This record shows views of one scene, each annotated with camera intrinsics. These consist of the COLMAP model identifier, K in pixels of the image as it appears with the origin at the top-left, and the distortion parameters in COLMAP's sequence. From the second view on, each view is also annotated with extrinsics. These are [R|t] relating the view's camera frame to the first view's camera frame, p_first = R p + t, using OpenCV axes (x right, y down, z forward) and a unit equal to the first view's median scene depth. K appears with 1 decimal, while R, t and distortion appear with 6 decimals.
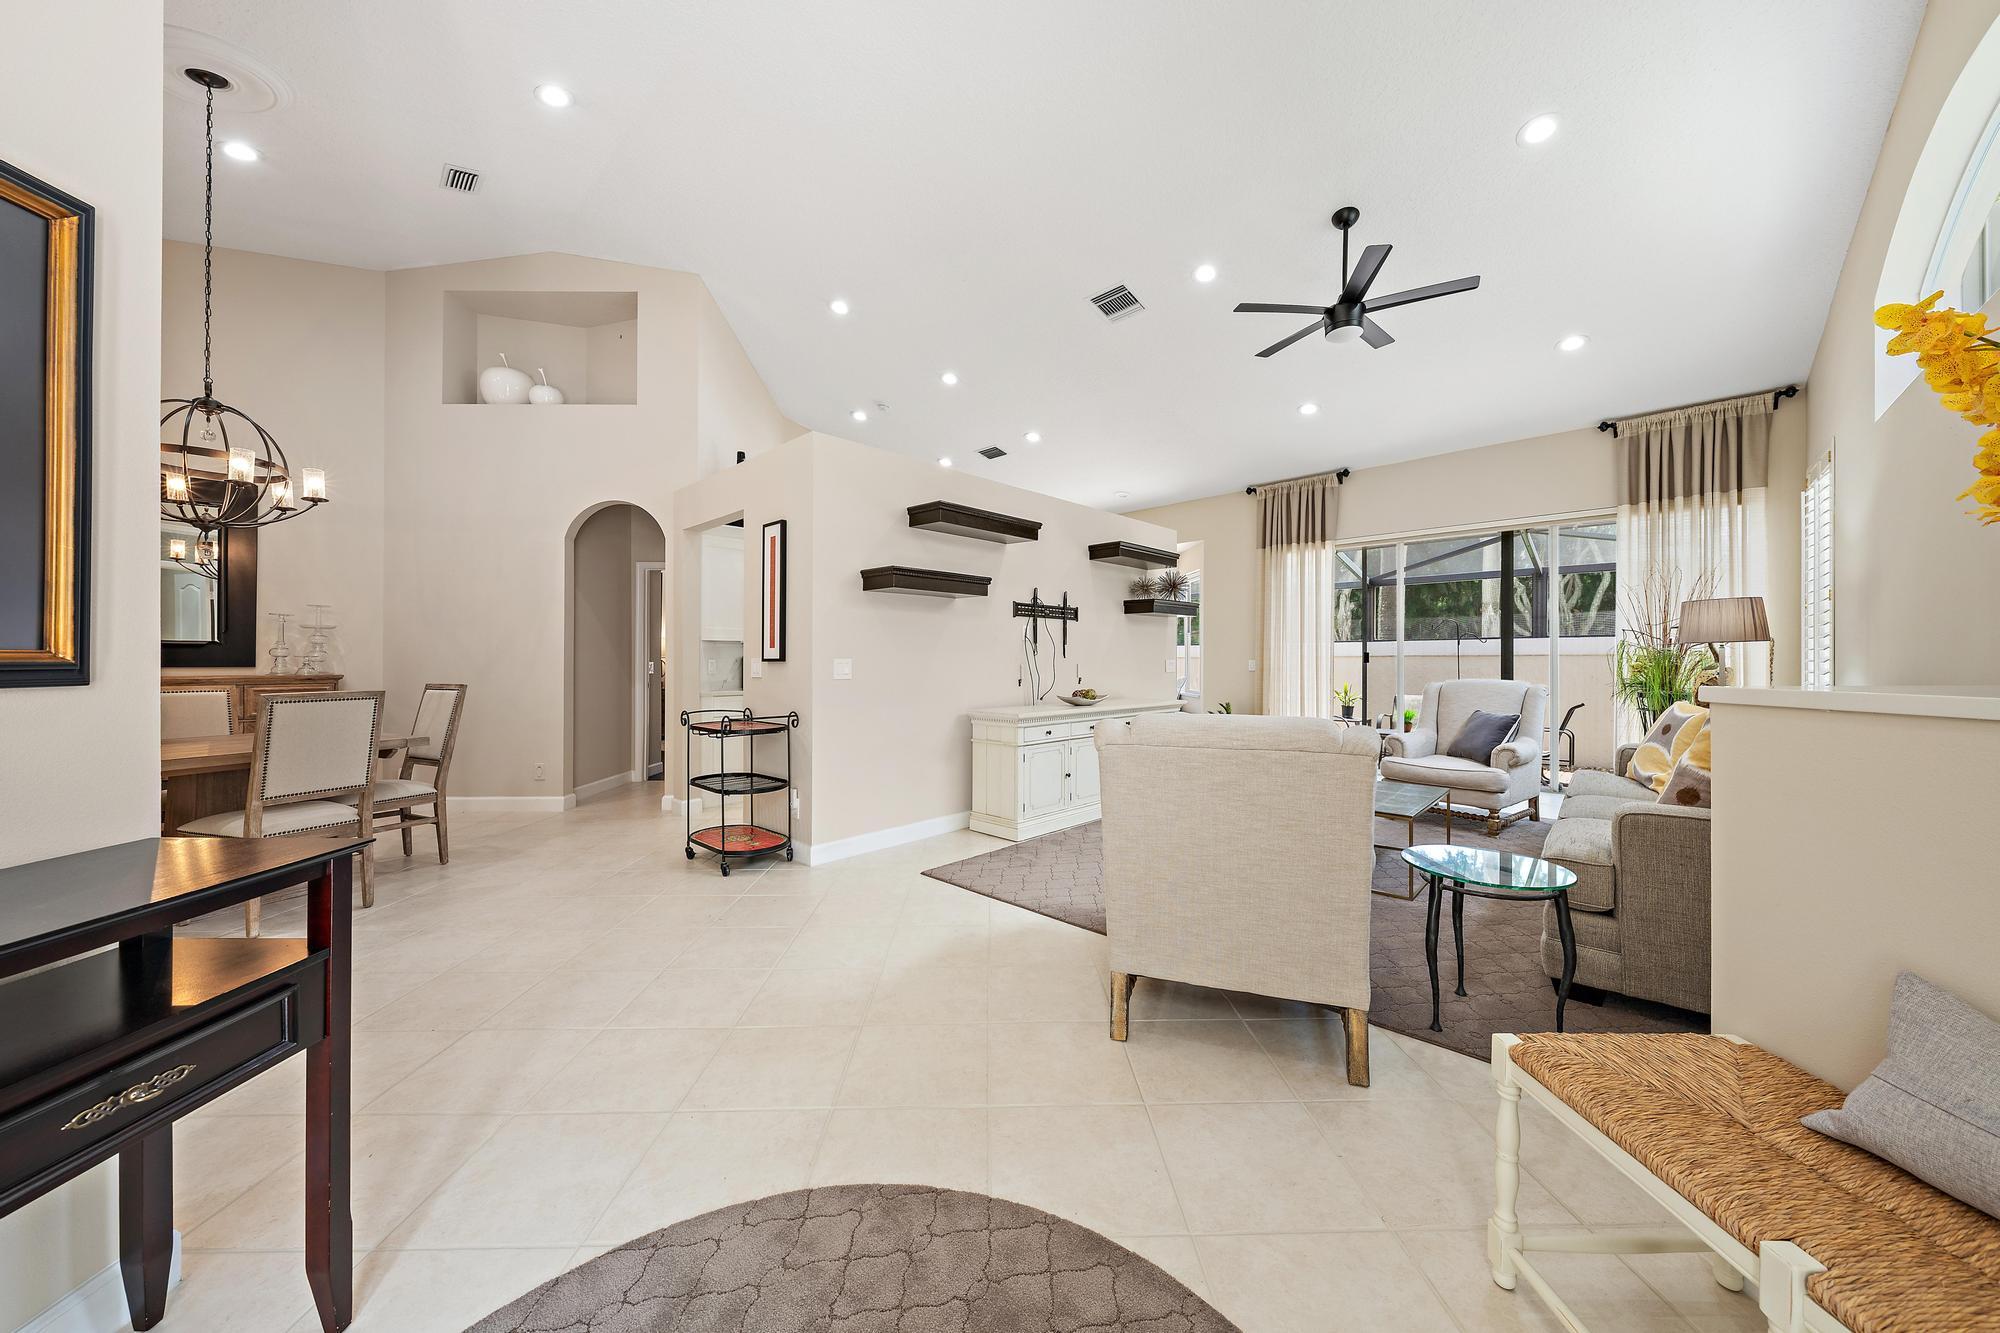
lens RADIAL K [[683.4, 0, 1008.6], [0, 683.4, 655.0], [0, 0, 1]] dist [-0.008321, 0.000360]
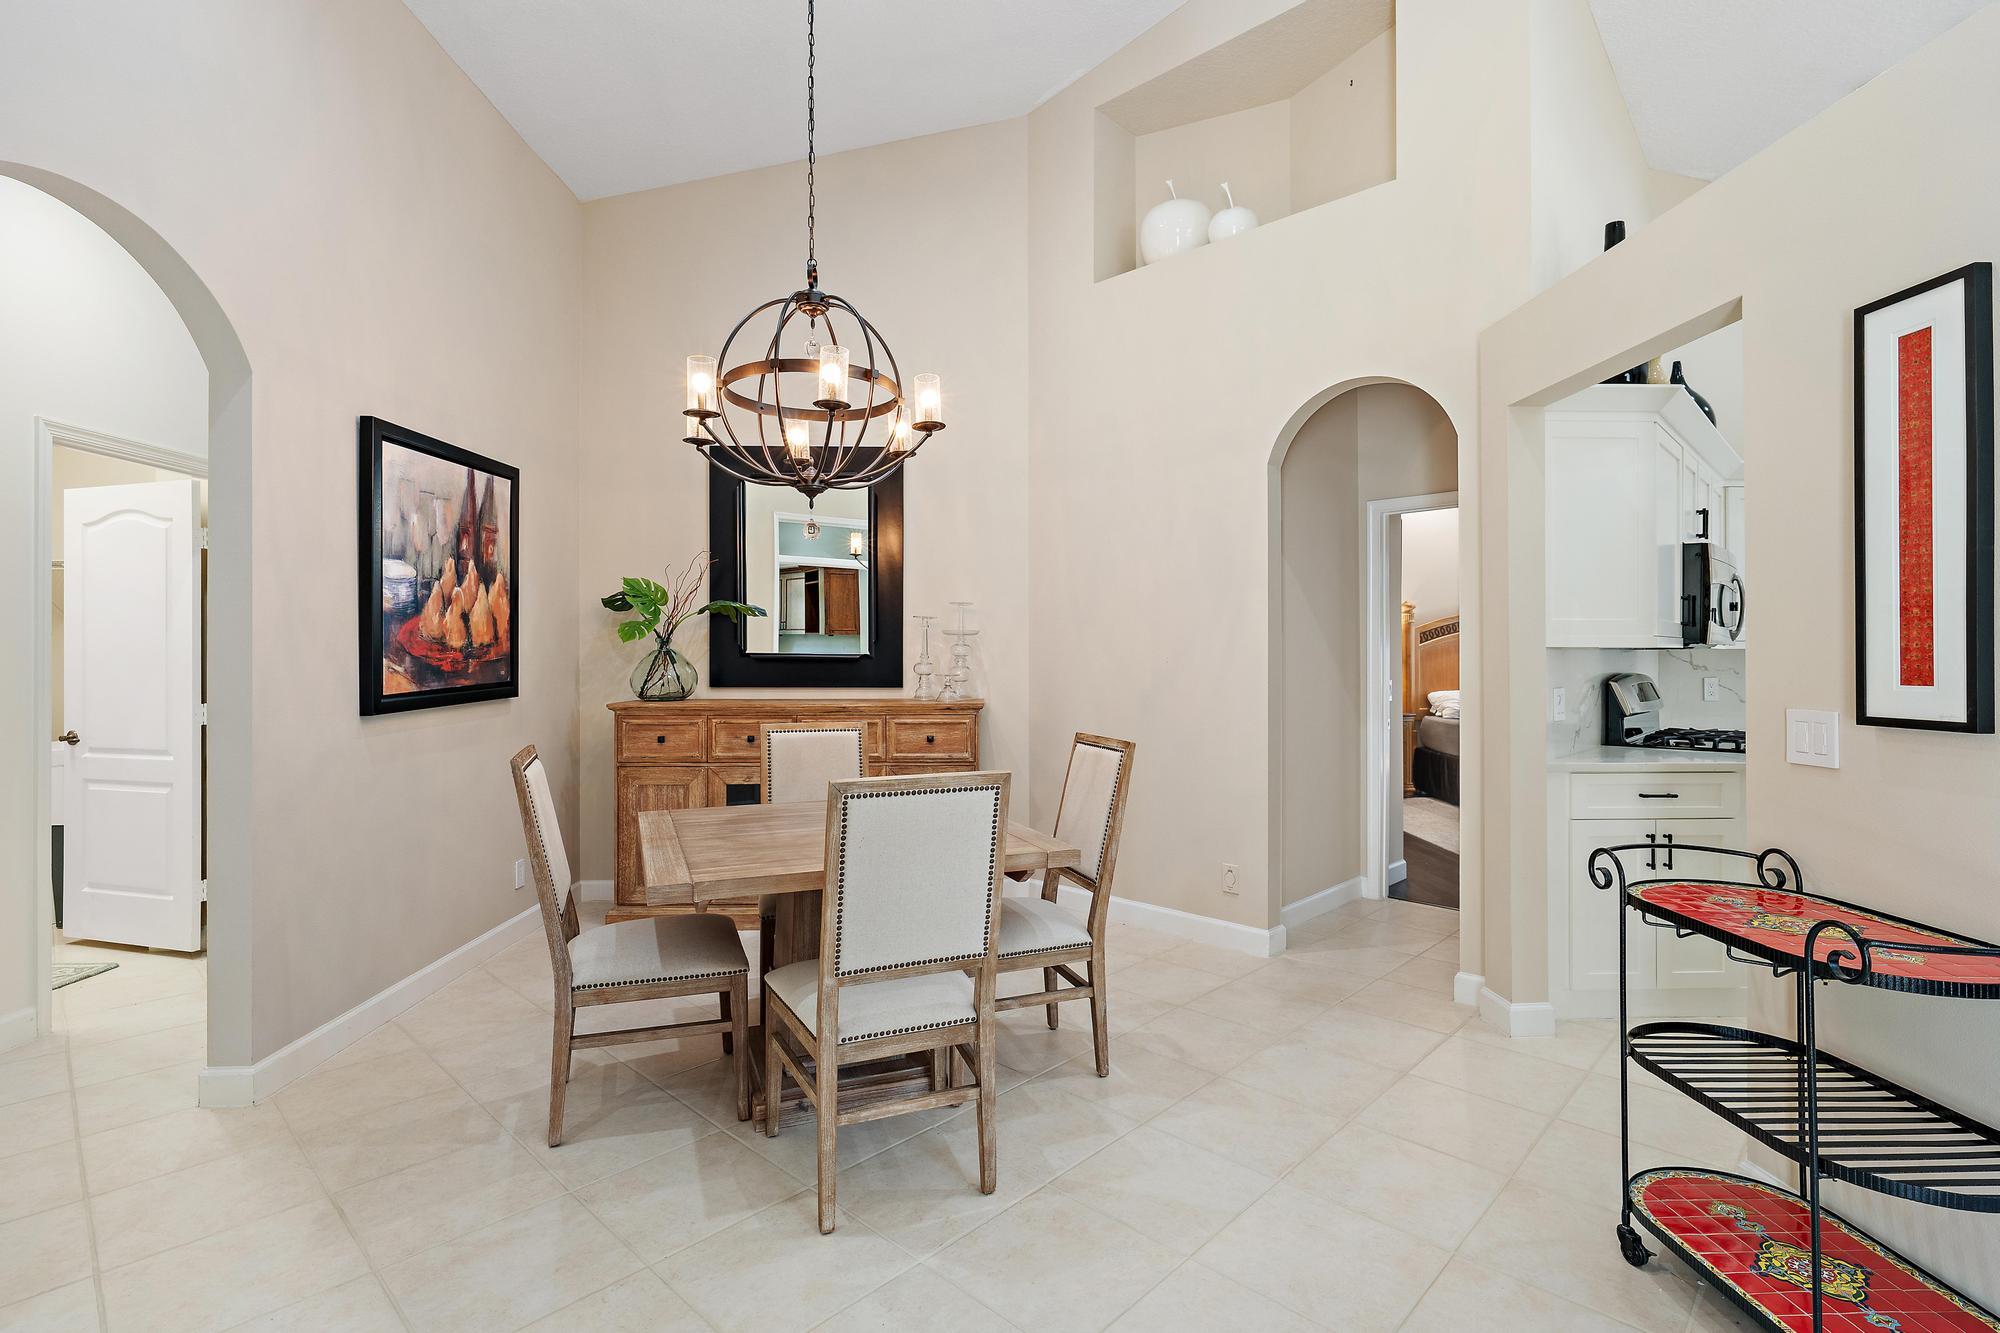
lens RADIAL K [[949.7, 0, 1007.8], [0, 949.7, 647.0], [0, 0, 1]] dist [-0.003366, 0.000307]
pose [[0.707616, -0.005402, -0.706576, -0.267701], [0.005186, 0.999984, -0.002452, -0.023304], [0.706578, -0.001929, 0.707633, 0.316752]]
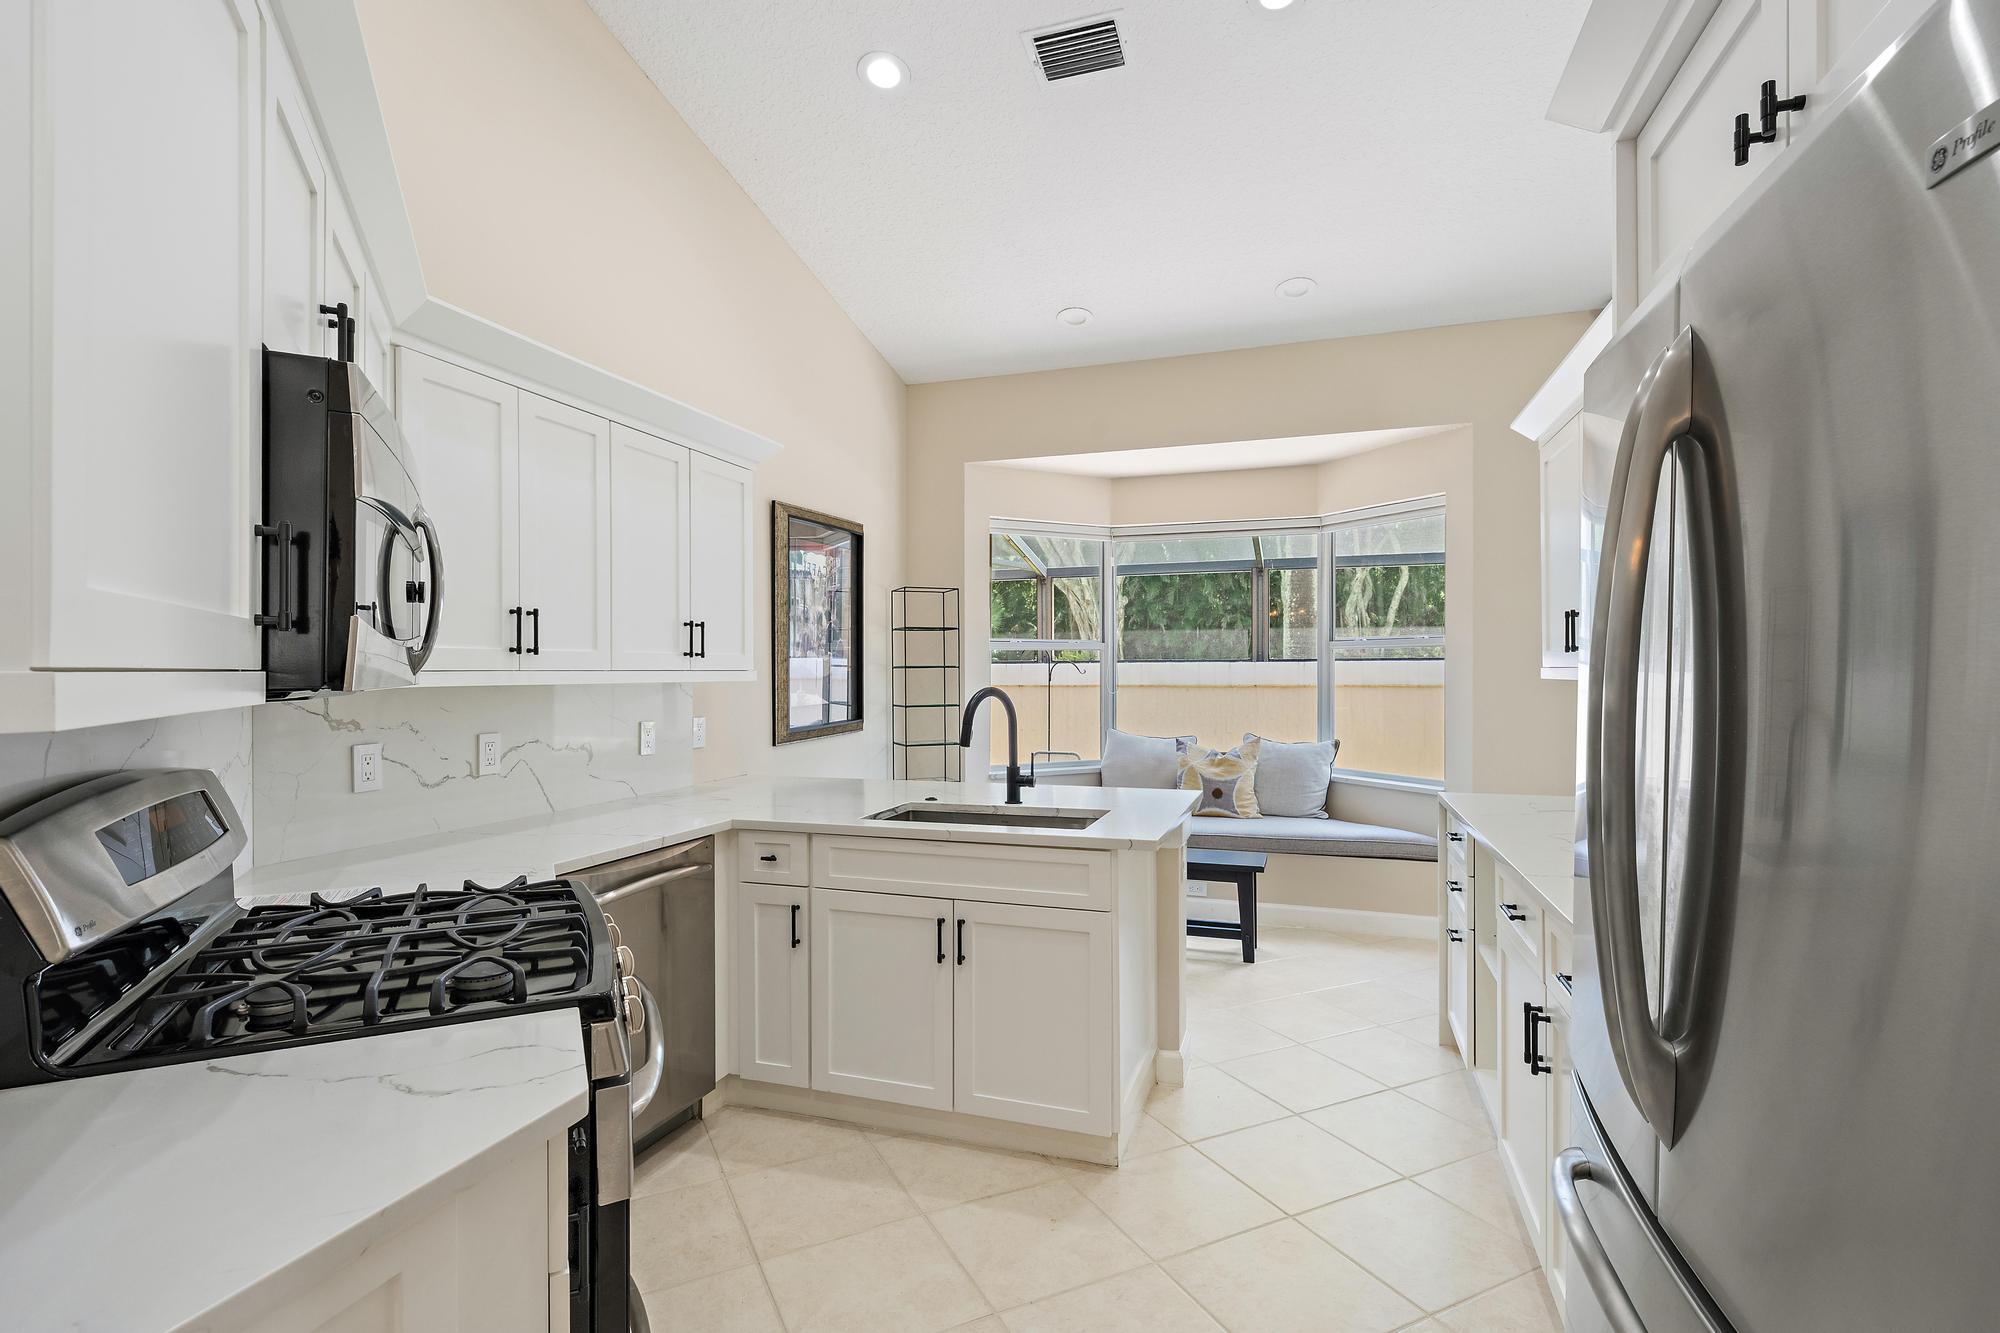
lens RADIAL K [[949.7, 0, 1002.8], [0, 949.7, 678.1], [0, 0, 1]] dist [-0.003366, 0.000307]
pose [[0.905769, -0.006235, 0.423725, -0.355928], [0.000073, 0.999894, 0.014558, -0.030823], [-0.423771, -0.013156, 0.905674, 0.940461]]
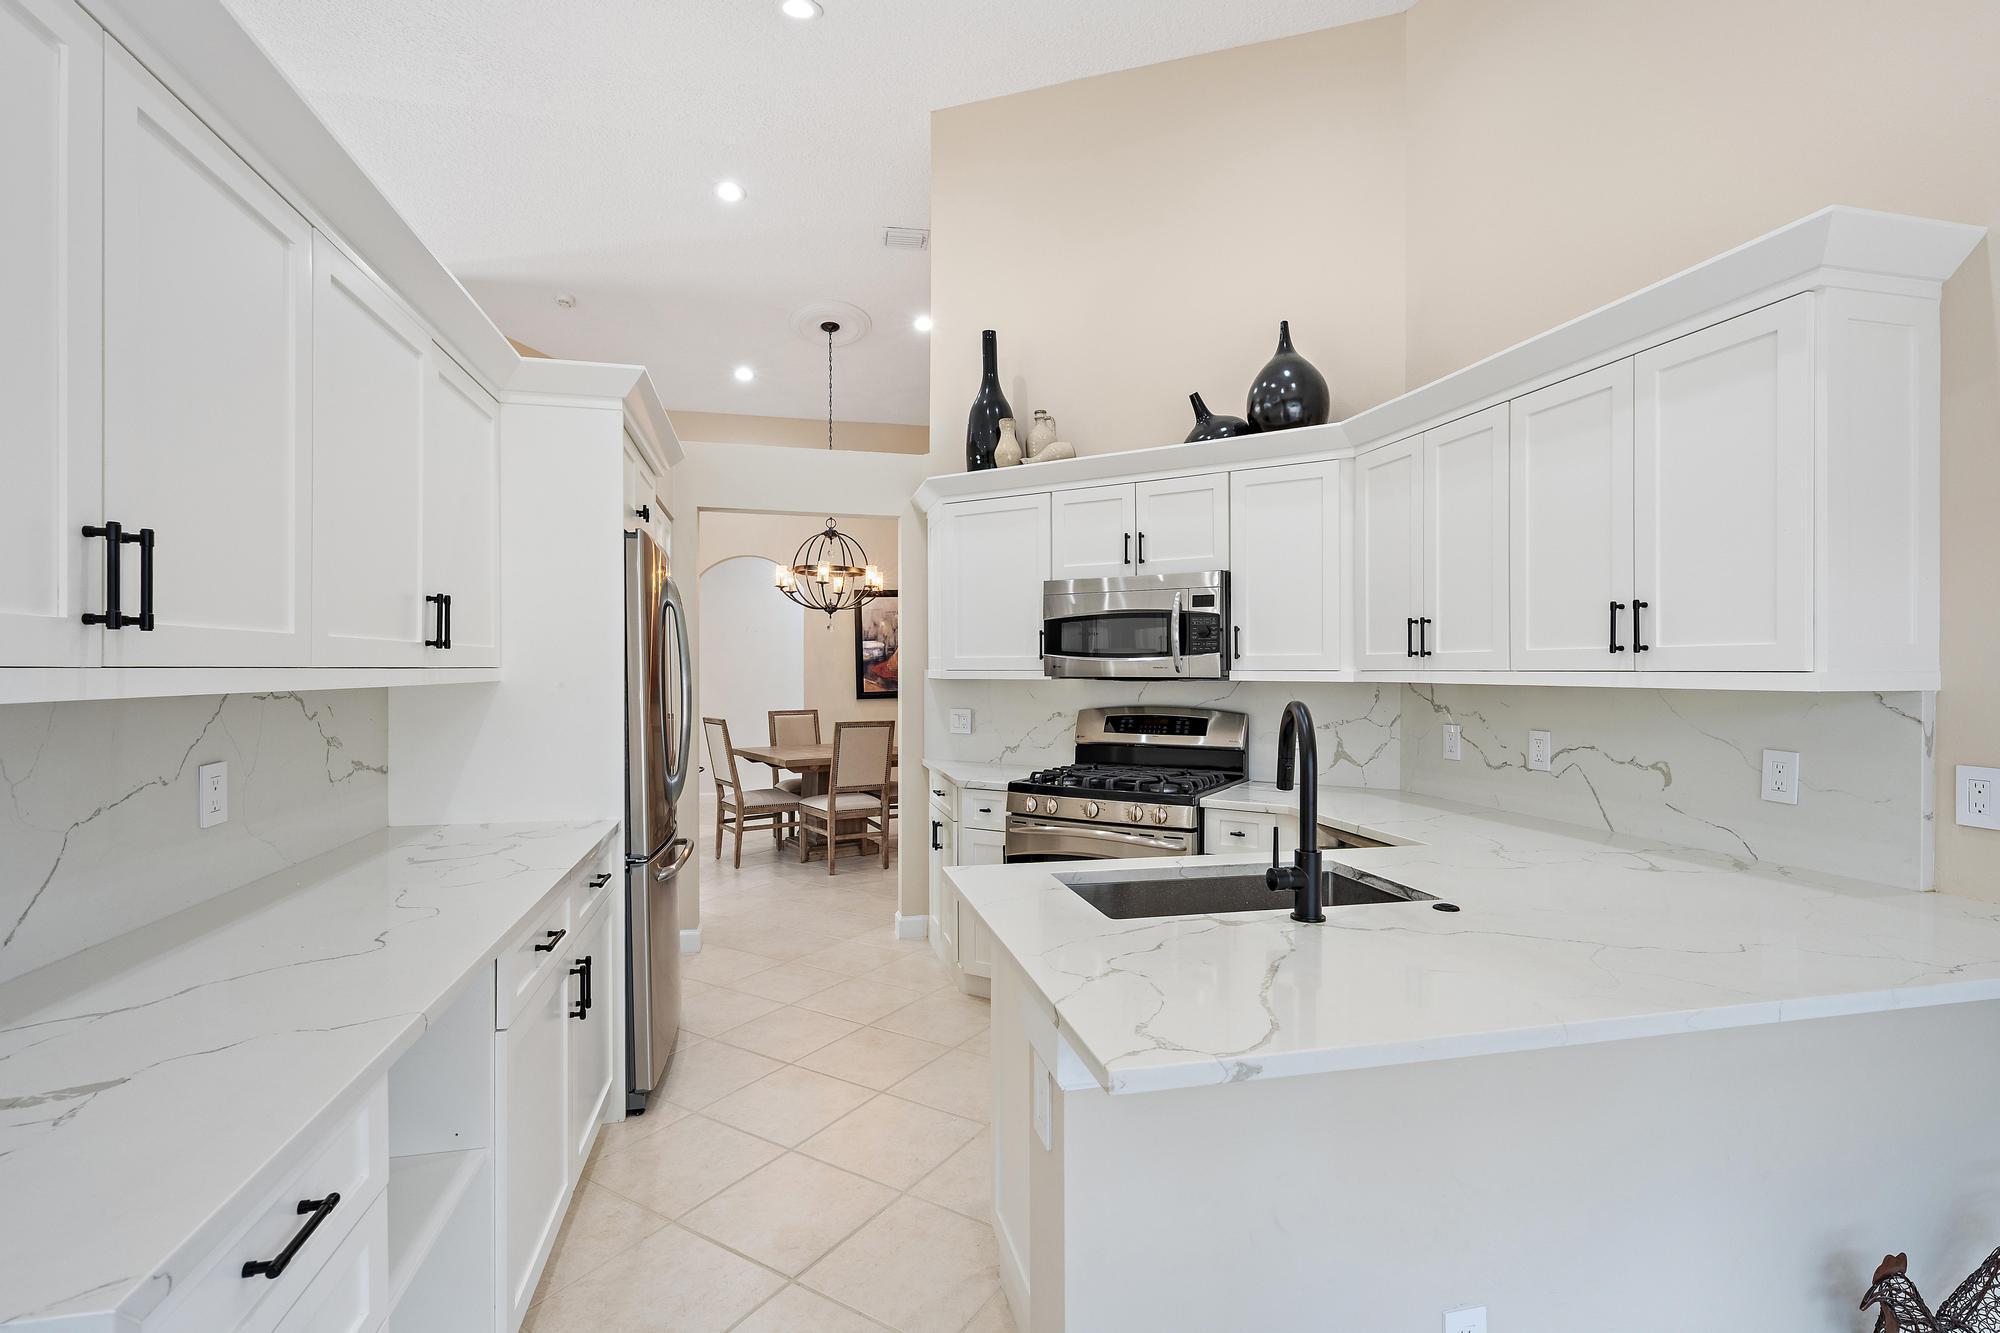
lens RADIAL K [[918.4, 0, 1006.7], [0, 918.4, 669.3], [0, 0, 1]] dist [0.000037, -0.000125]
pose [[-0.533283, -0.001608, -0.845935, 0.255745], [0.003998, 0.999982, -0.004421, -0.027068], [0.845927, -0.005740, -0.533267, 1.591091]]
